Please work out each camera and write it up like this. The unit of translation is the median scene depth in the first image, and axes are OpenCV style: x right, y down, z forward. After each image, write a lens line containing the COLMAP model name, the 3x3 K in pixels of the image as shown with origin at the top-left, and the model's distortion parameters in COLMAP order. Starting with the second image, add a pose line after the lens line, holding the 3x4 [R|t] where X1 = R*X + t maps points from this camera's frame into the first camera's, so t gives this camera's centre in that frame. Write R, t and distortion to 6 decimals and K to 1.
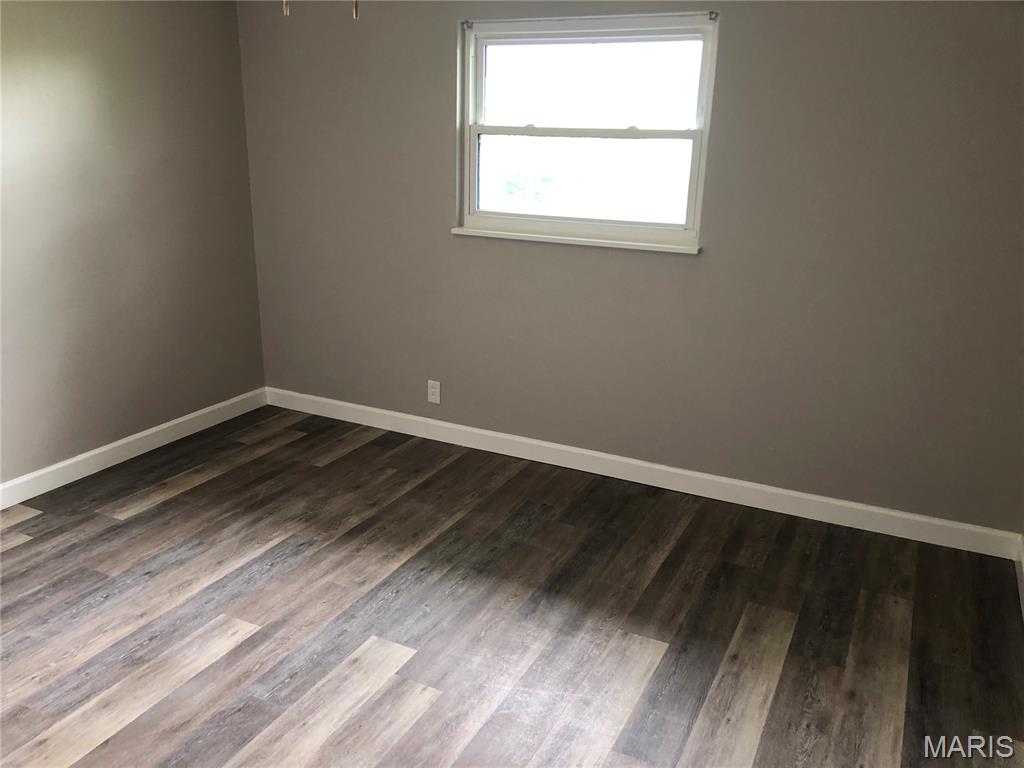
lens RADIAL K [[846.1, 0, 512.0], [0, 846.1, 384.0], [0, 0, 1]] dist [0.000160, 0.001438]
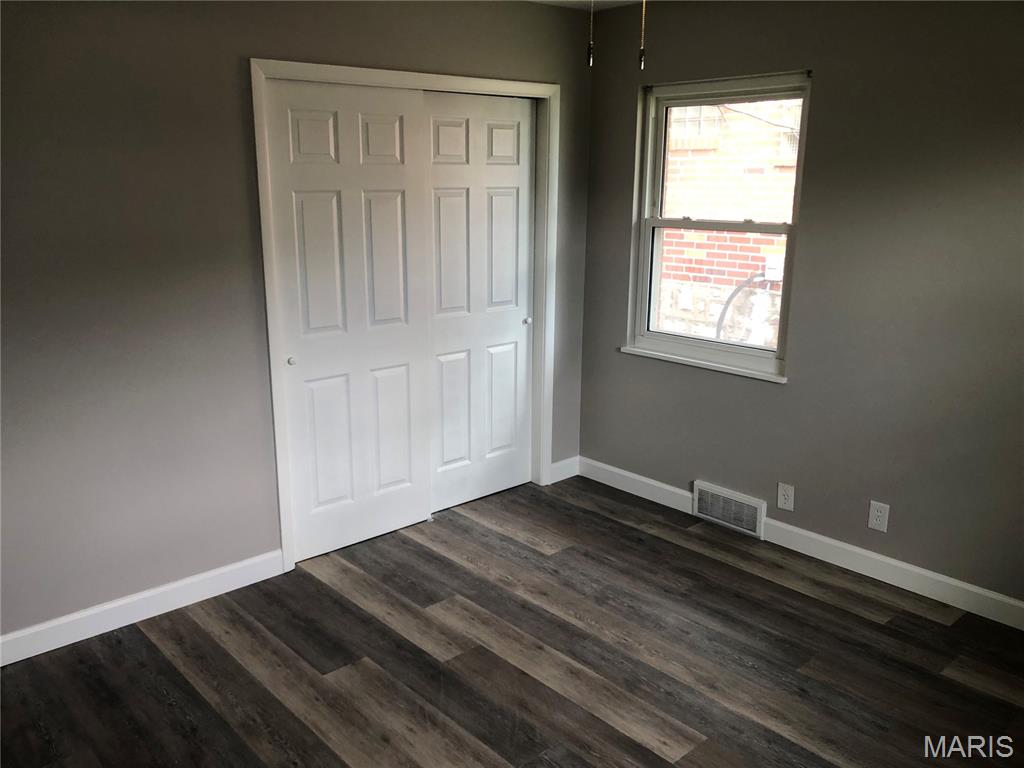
lens RADIAL K [[846.1, 0, 512.0], [0, 846.1, 384.0], [0, 0, 1]] dist [0.000160, 0.001438]
pose [[-0.357791, 0.215271, -0.908650, 0.497712], [-0.285802, 0.901124, 0.326026, -0.319973], [0.888990, 0.376343, -0.260889, 0.965699]]
